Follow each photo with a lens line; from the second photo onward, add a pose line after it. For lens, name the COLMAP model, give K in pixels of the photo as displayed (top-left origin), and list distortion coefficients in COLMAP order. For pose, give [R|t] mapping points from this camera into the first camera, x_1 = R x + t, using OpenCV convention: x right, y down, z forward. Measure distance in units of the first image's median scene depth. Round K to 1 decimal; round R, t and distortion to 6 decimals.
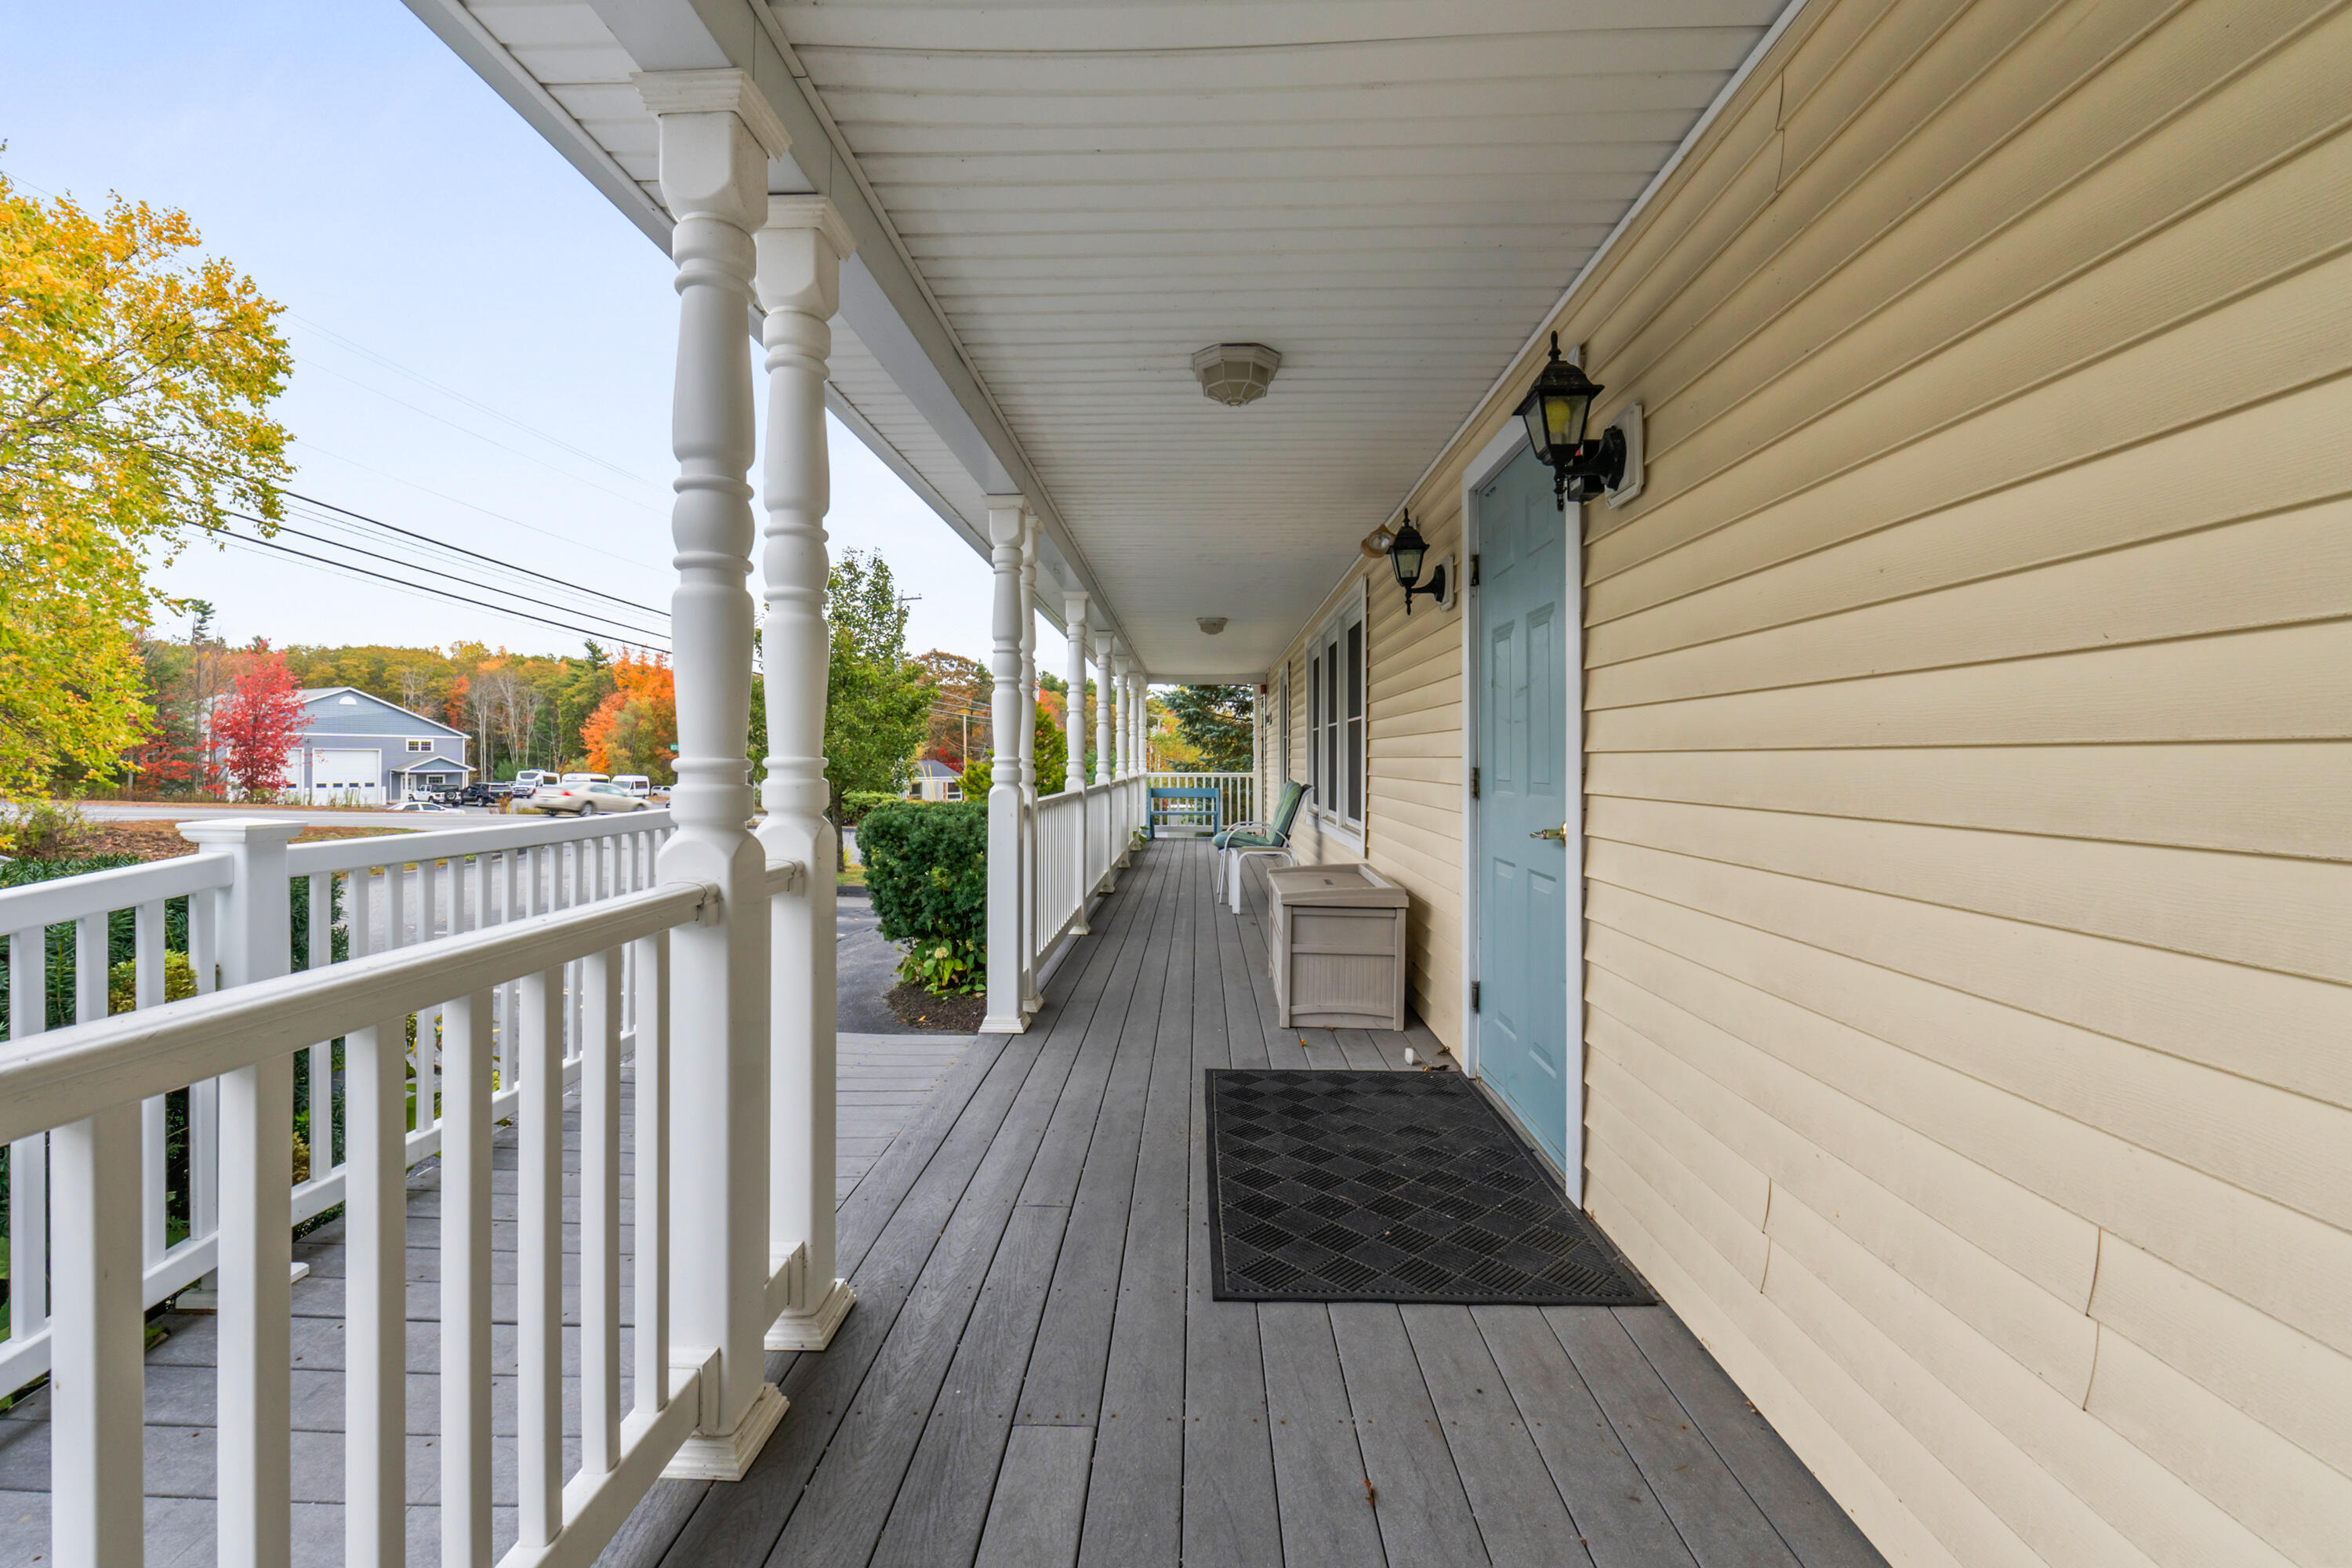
lens RADIAL K [[985.4, 0, 1170.6], [0, 985.4, 775.3], [0, 0, 1]] dist [-0.006647, 0.000085]
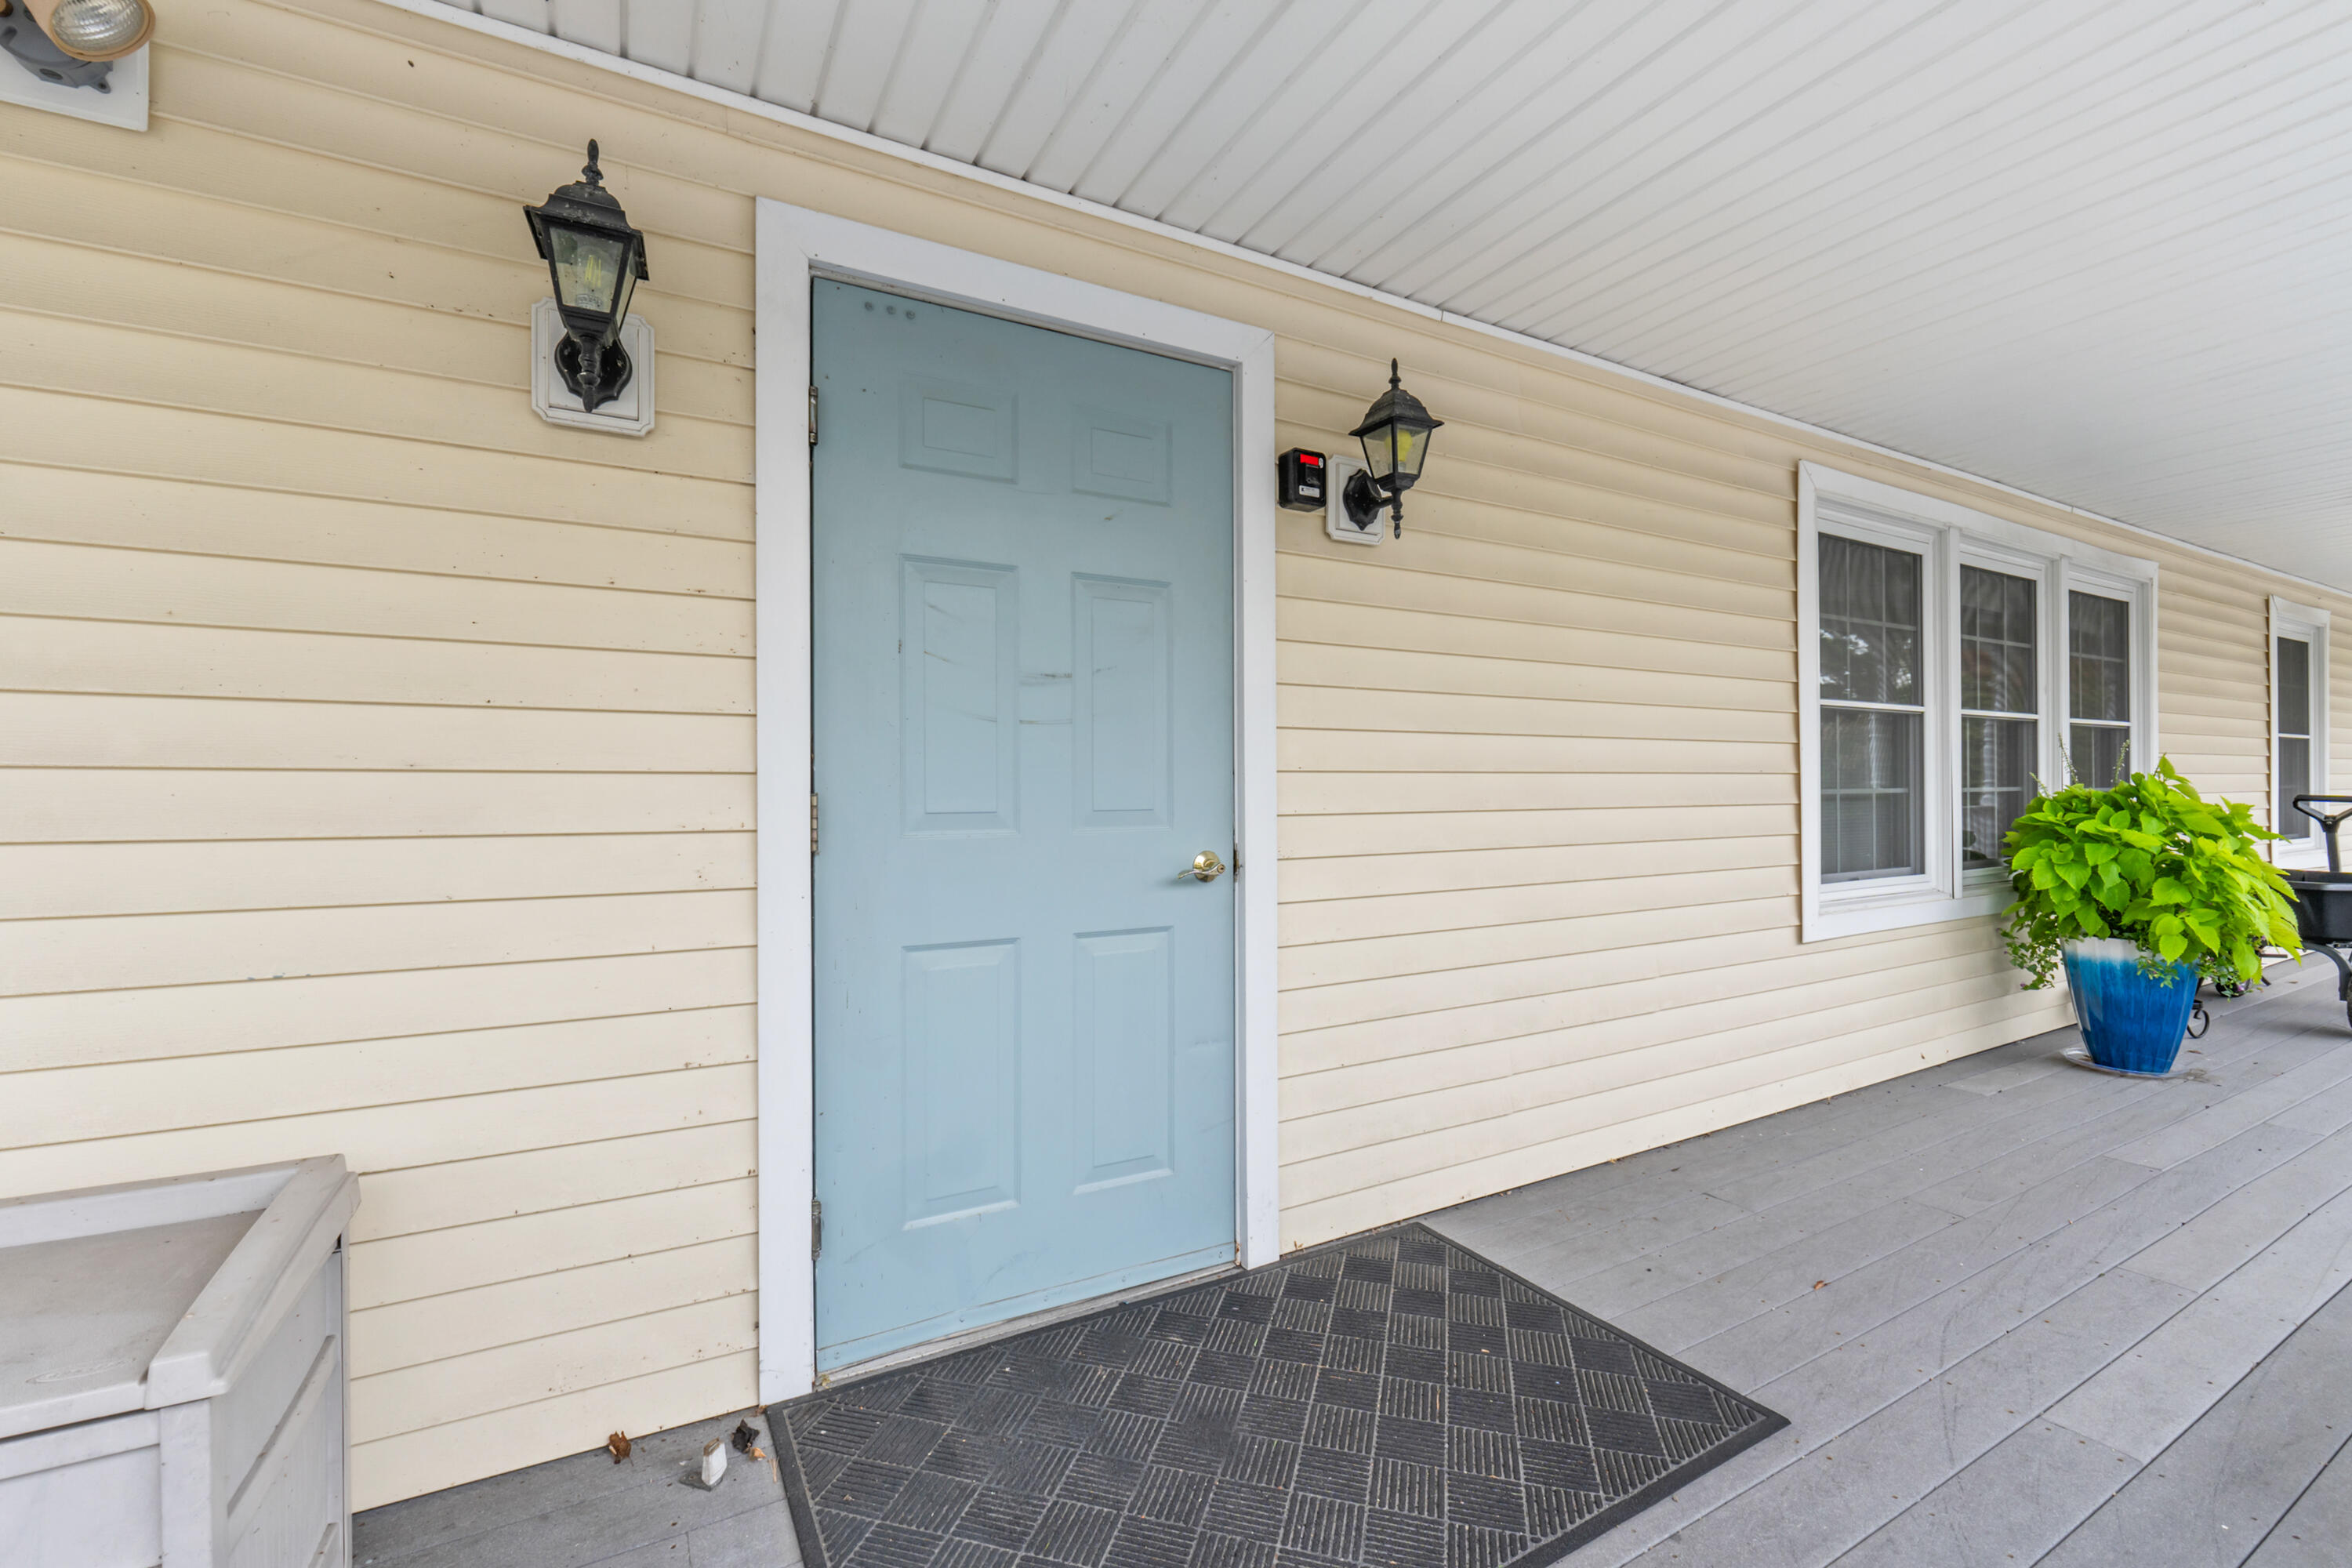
lens RADIAL K [[985.4, 0, 1170.6], [0, 985.4, 775.3], [0, 0, 1]] dist [-0.006647, 0.000085]
pose [[-0.508288, 0.001001, 0.861187, -0.348256], [0.009473, 0.999945, 0.004429, -0.025088], [-0.861135, 0.010410, -0.508270, 1.596511]]
